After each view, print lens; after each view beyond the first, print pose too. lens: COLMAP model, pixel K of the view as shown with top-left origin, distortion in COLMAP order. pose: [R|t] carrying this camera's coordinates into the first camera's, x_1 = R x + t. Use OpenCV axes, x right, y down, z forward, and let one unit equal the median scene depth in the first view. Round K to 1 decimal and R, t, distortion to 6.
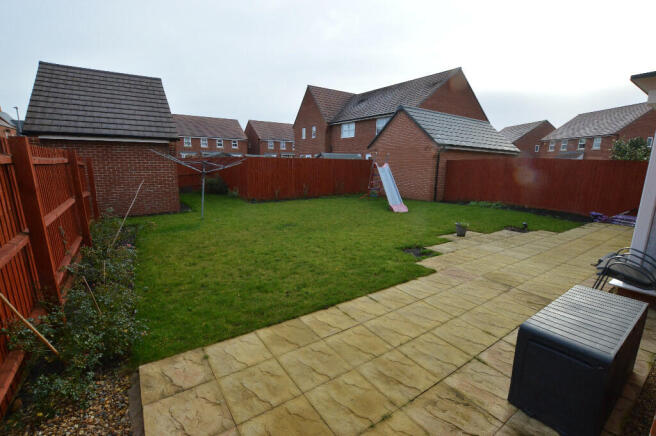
lens RADIAL K [[292.1, 0, 330.0], [0, 292.1, 218.4], [0, 0, 1]] dist [-0.027019, -0.000091]
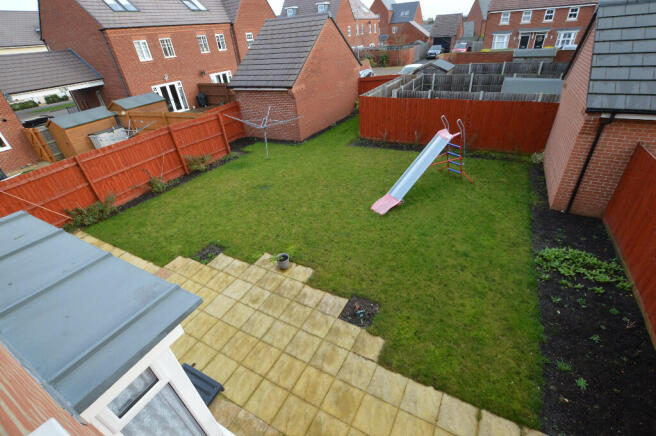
lens RADIAL K [[292.1, 0, 330.0], [0, 292.1, 221.6], [0, 0, 1]] dist [-0.027019, -0.000091]
pose [[0.444678, 0.443026, -0.778454, 1.455733], [-0.083156, 0.885776, 0.456603, -0.625249], [0.891822, -0.138308, 0.430725, 0.935206]]
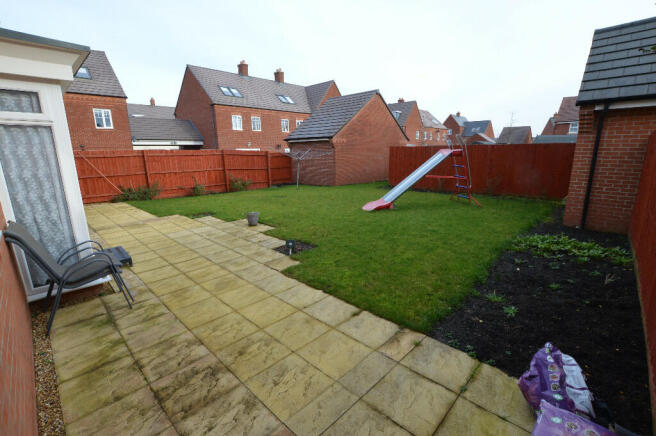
lens RADIAL K [[292.1, 0, 329.0], [0, 292.1, 219.8], [0, 0, 1]] dist [-0.027019, -0.000091]
pose [[0.196018, 0.201283, -0.959720, 1.763208], [-0.167585, 0.971184, 0.169459, -0.204219], [0.966174, 0.127618, 0.224102, 1.273803]]
